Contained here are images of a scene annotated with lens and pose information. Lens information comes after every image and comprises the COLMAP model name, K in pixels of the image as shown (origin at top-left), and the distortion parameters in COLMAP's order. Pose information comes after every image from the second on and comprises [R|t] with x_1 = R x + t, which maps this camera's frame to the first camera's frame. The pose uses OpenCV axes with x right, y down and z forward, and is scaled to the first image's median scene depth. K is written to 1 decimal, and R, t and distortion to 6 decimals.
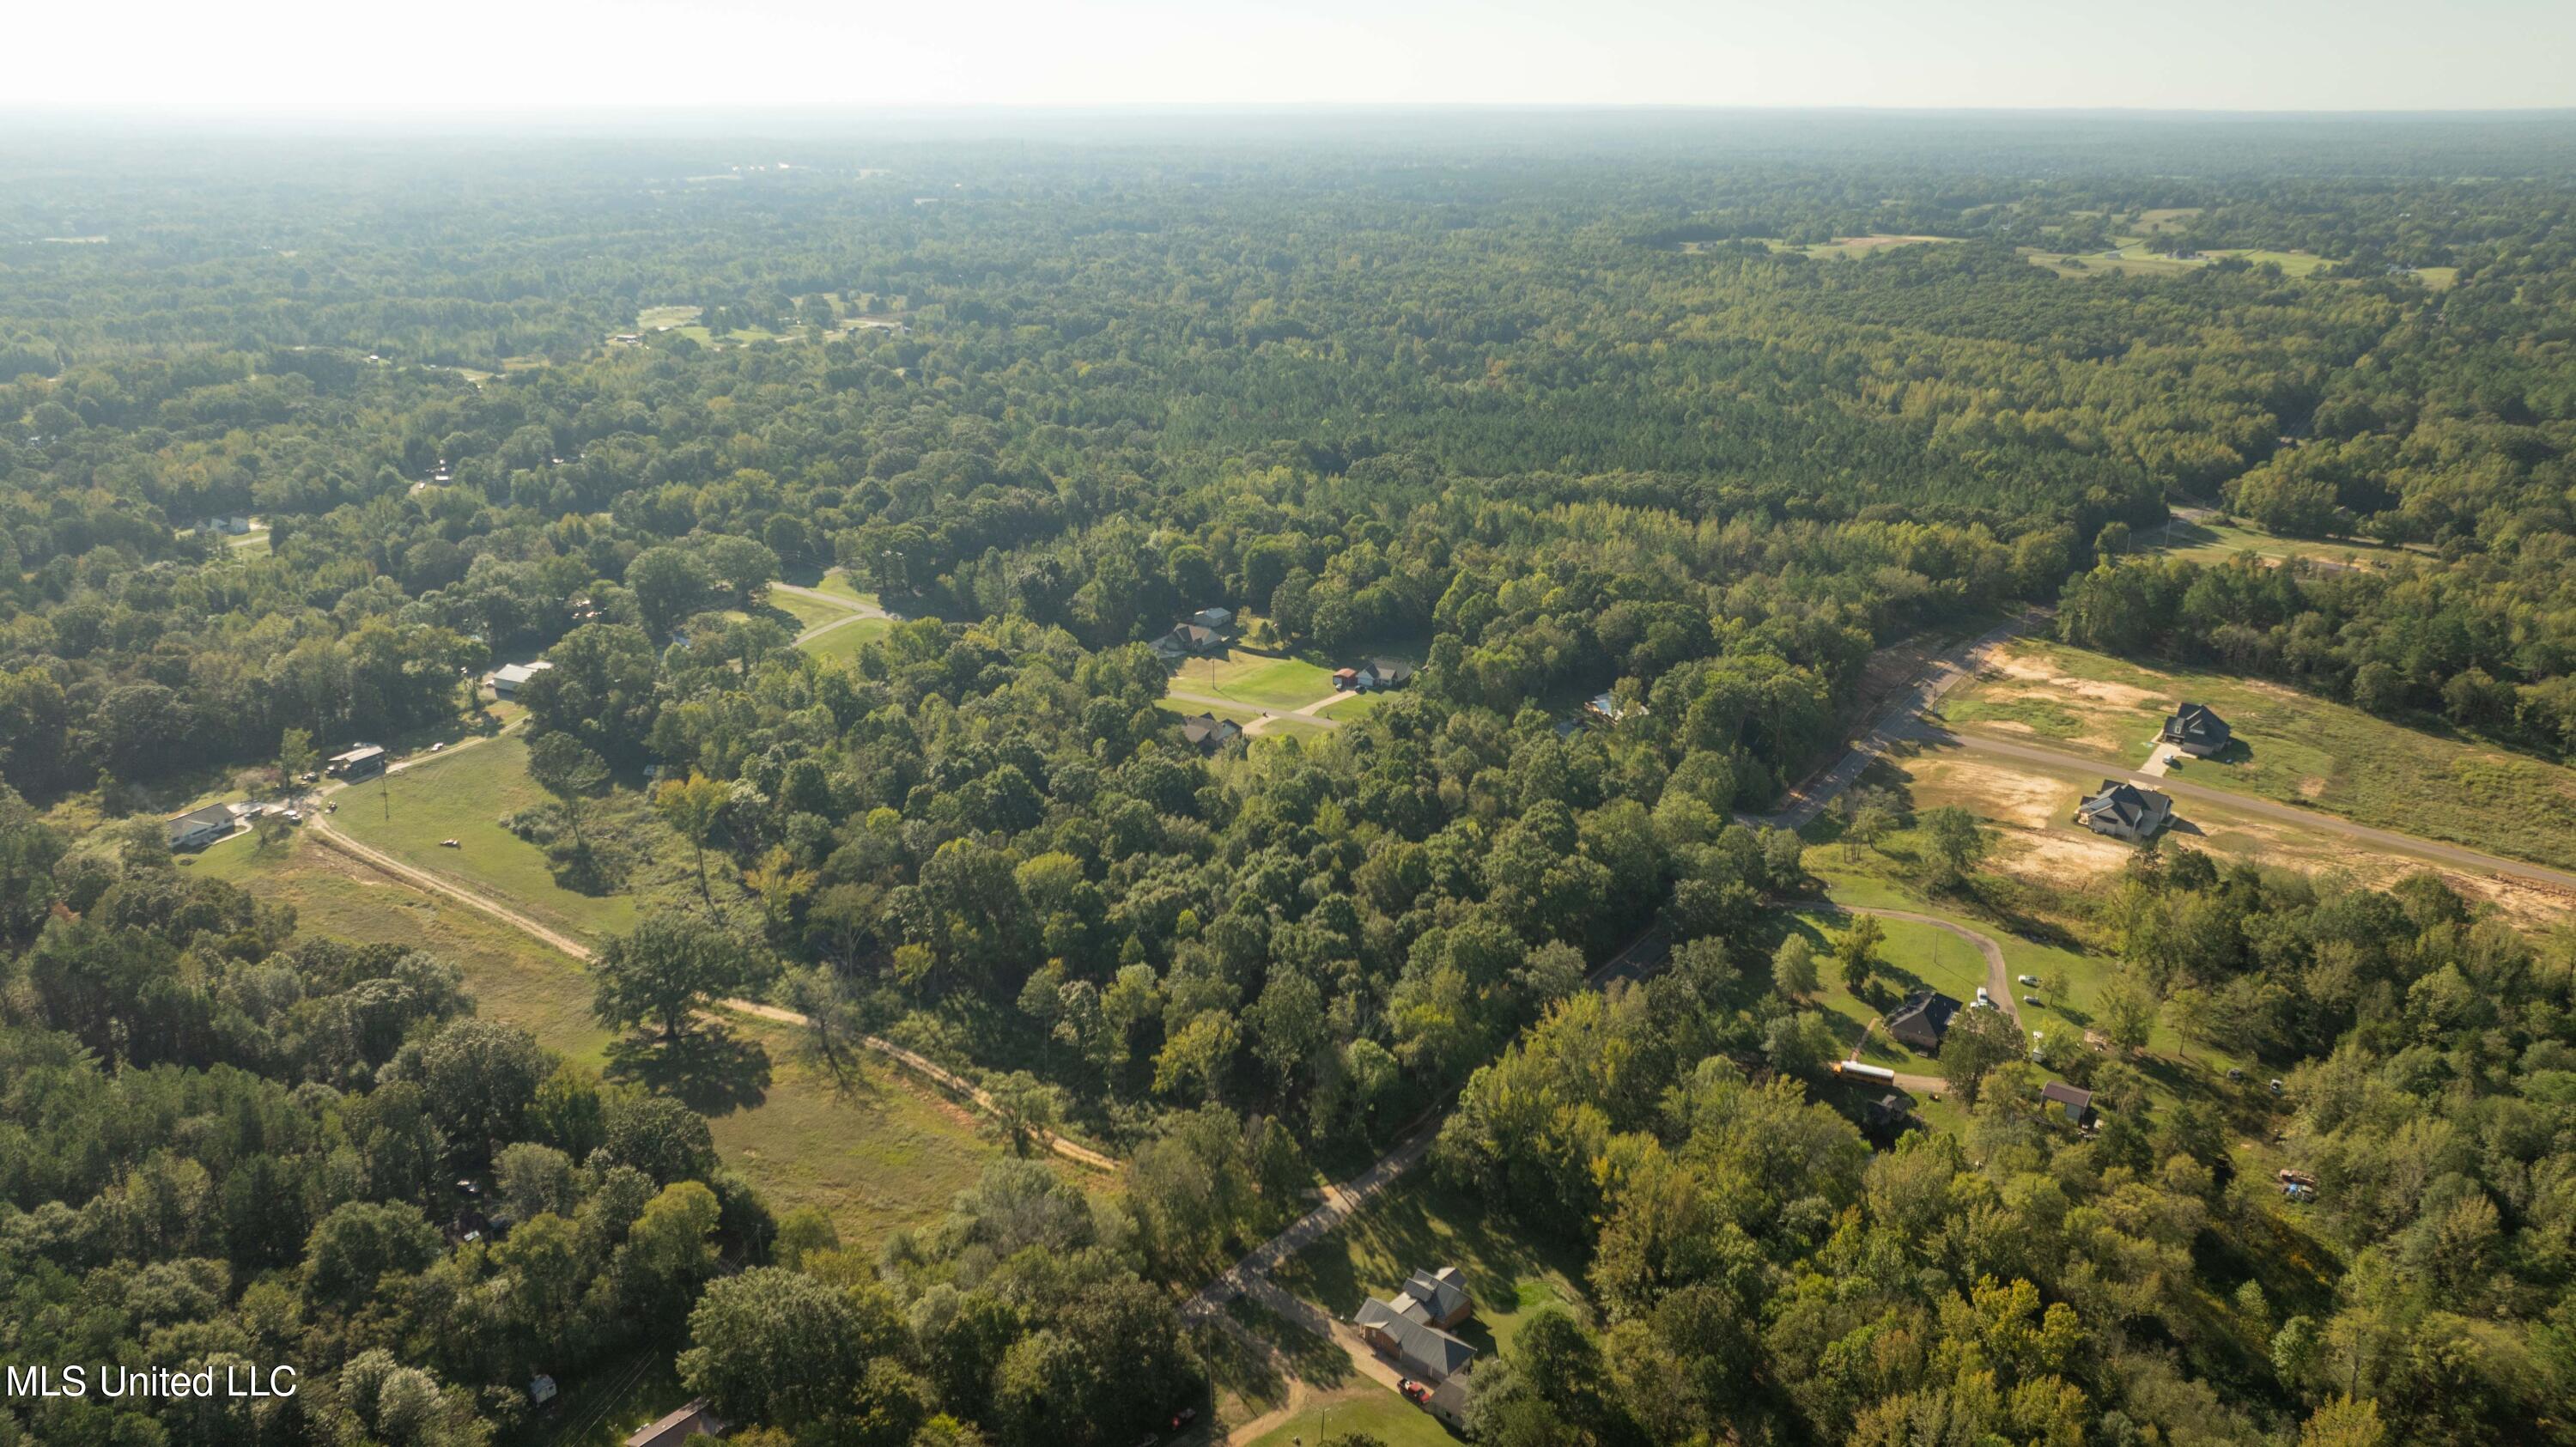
lens RADIAL K [[1831.3, 0, 1281.3], [0, 1831.3, 724.8], [0, 0, 1]] dist [-0.042525, 0.040844]
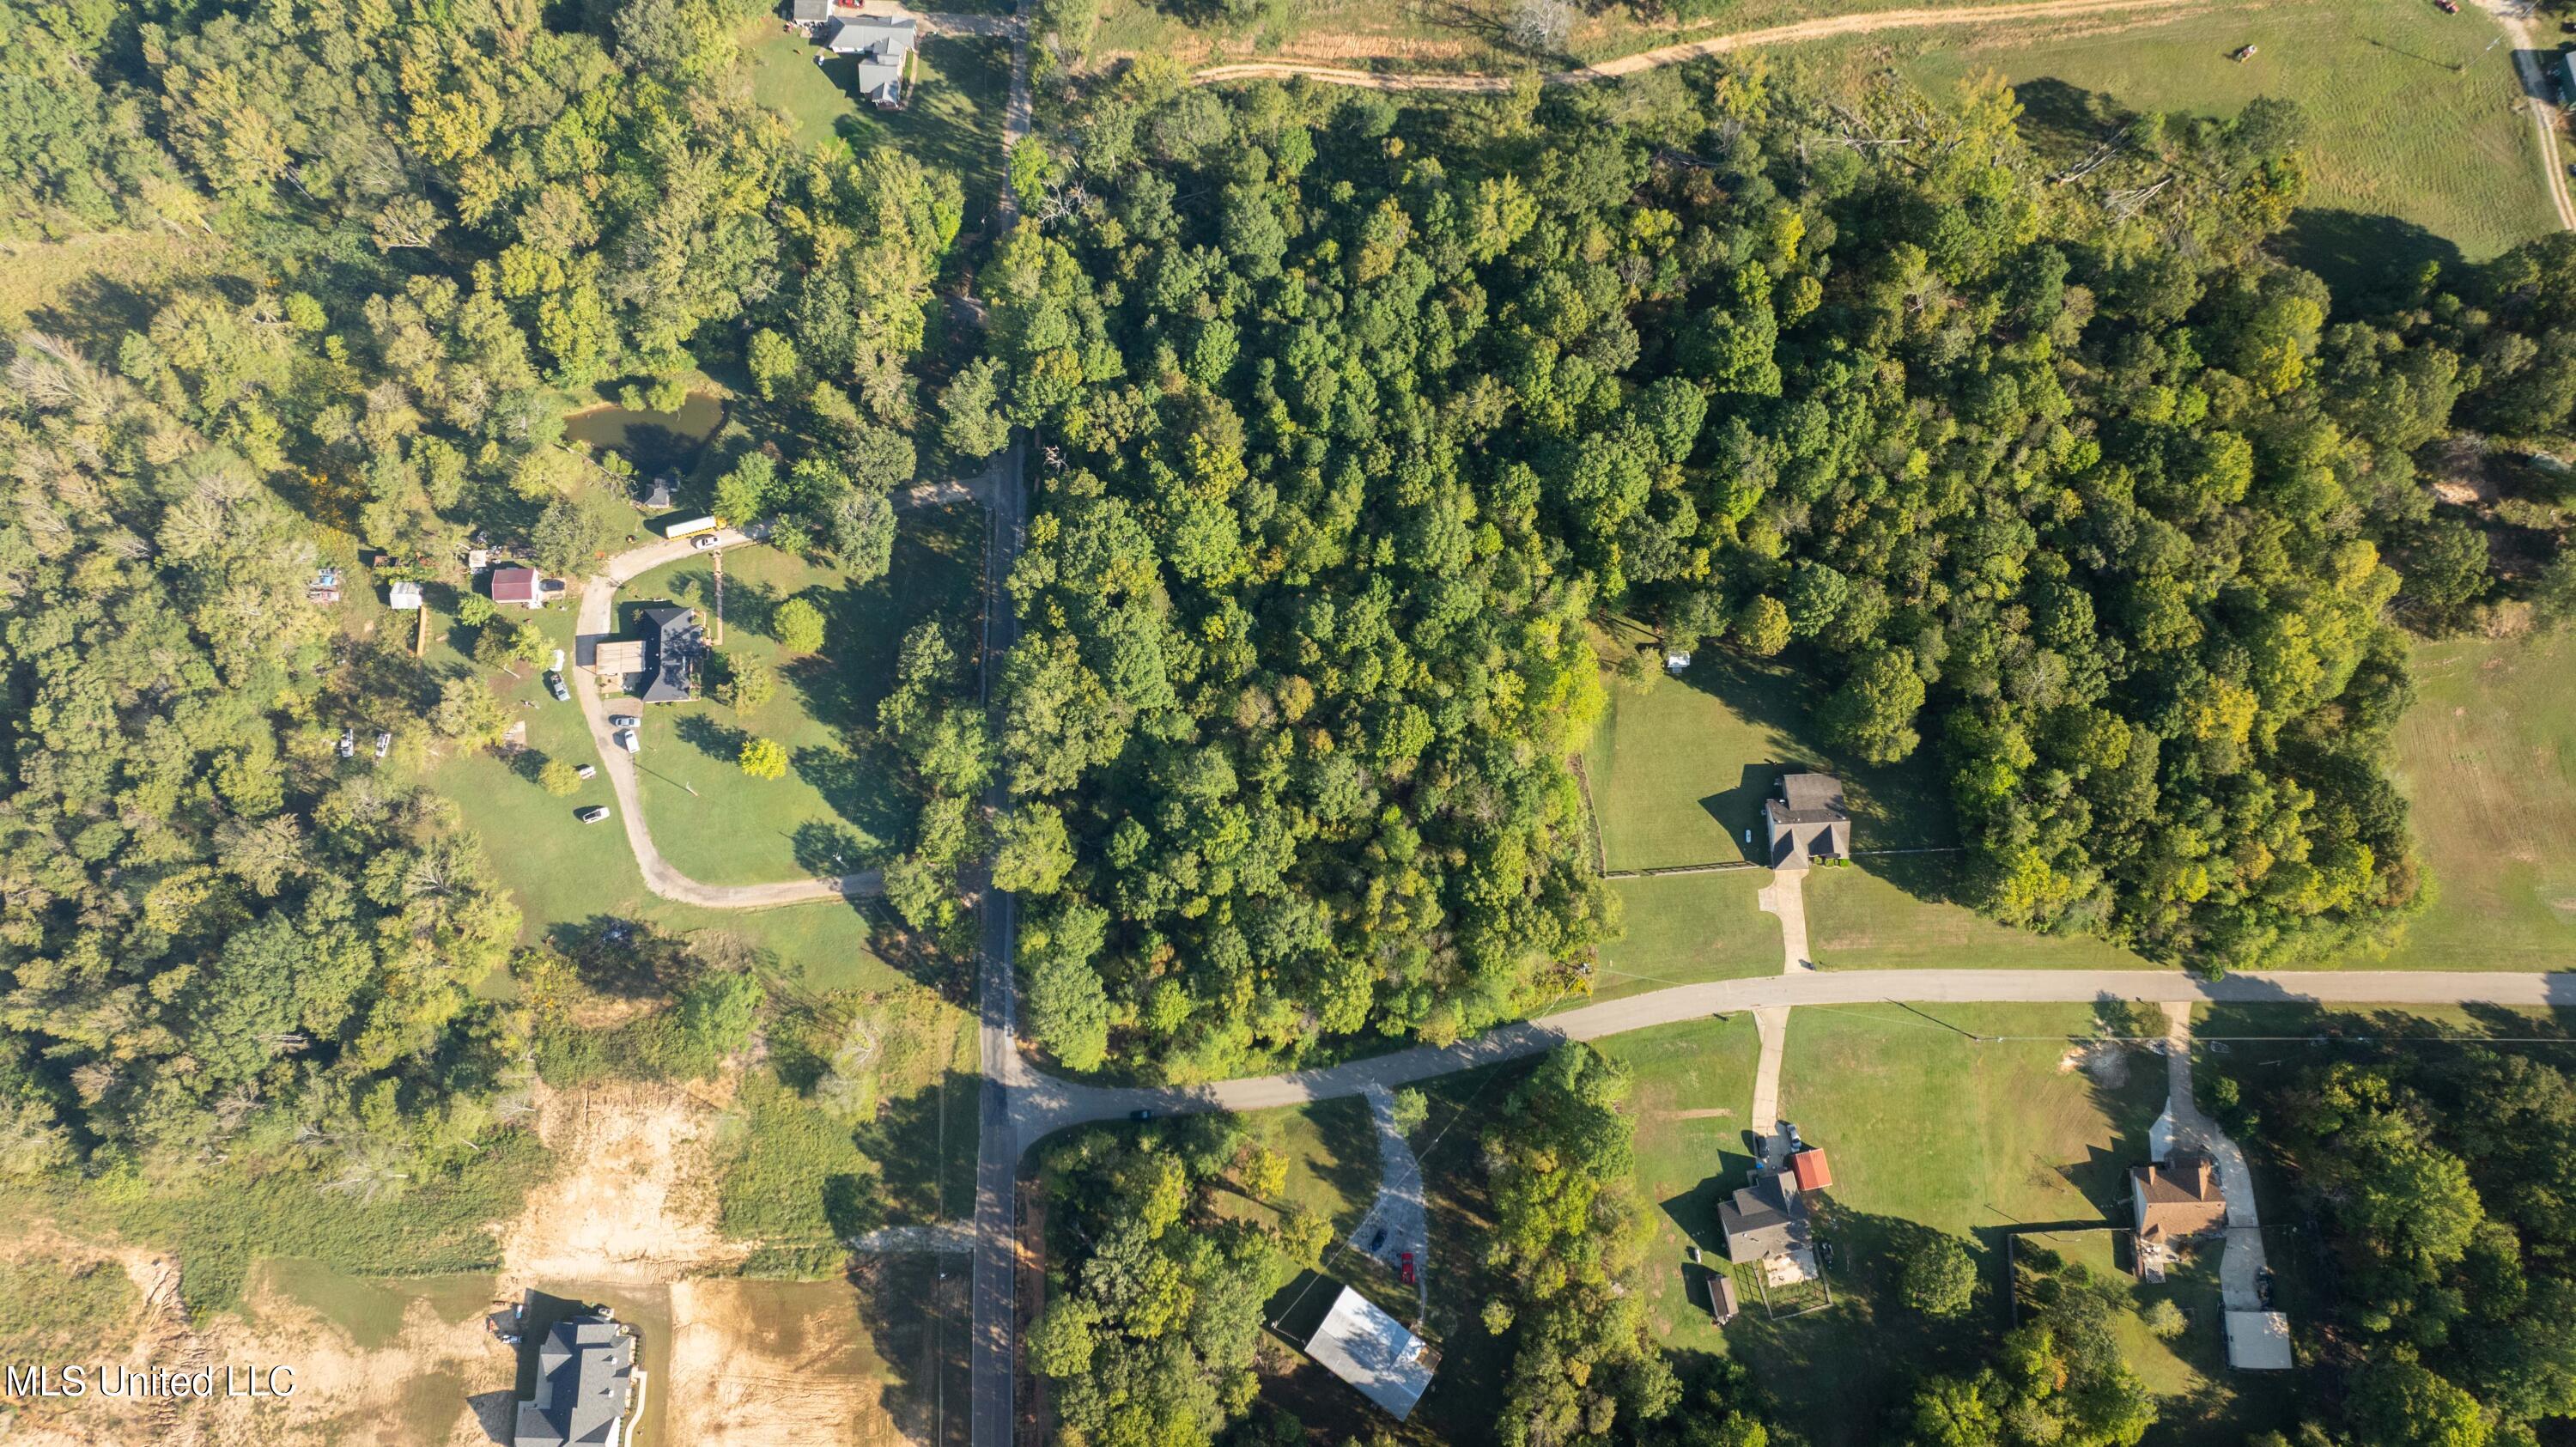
lens RADIAL K [[1831.3, 0, 1277.9], [0, 1831.3, 703.2], [0, 0, 1]] dist [-0.042525, 0.040844]
pose [[-0.794647, 0.590499, -0.140879, 0.182252], [-0.191898, -0.024170, 0.981117, -0.622170], [0.575944, 0.806676, 0.132522, 0.792594]]
